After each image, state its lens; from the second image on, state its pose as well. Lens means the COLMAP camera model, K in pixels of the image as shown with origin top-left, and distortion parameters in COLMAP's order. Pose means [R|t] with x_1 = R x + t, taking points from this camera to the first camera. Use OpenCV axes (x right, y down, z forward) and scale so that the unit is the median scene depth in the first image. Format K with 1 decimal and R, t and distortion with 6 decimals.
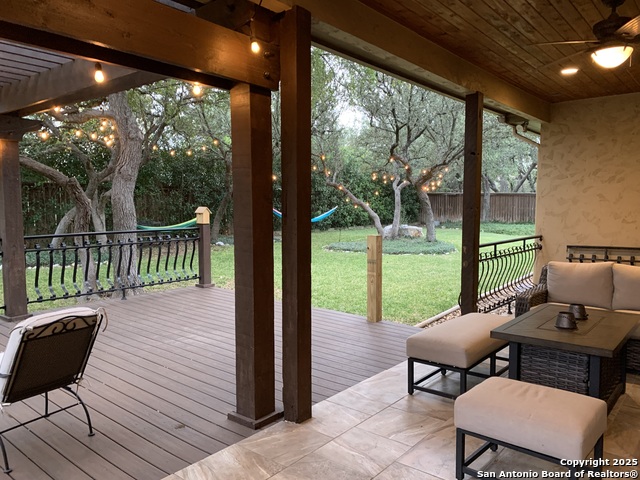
lens RADIAL K [[490.7, 0, 319.6], [0, 490.7, 239.1], [0, 0, 1]] dist [0.045610, -0.049353]
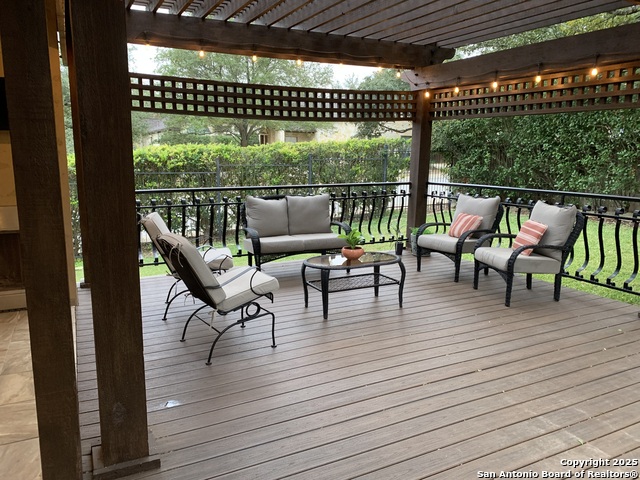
lens RADIAL K [[490.7, 0, 319.4], [0, 490.7, 240.9], [0, 0, 1]] dist [0.045610, -0.049353]
pose [[-0.394937, 0.151795, -0.906081, 0.196931], [-0.095230, 0.974179, 0.204712, -0.041878], [0.913759, 0.167134, -0.370284, 0.981865]]
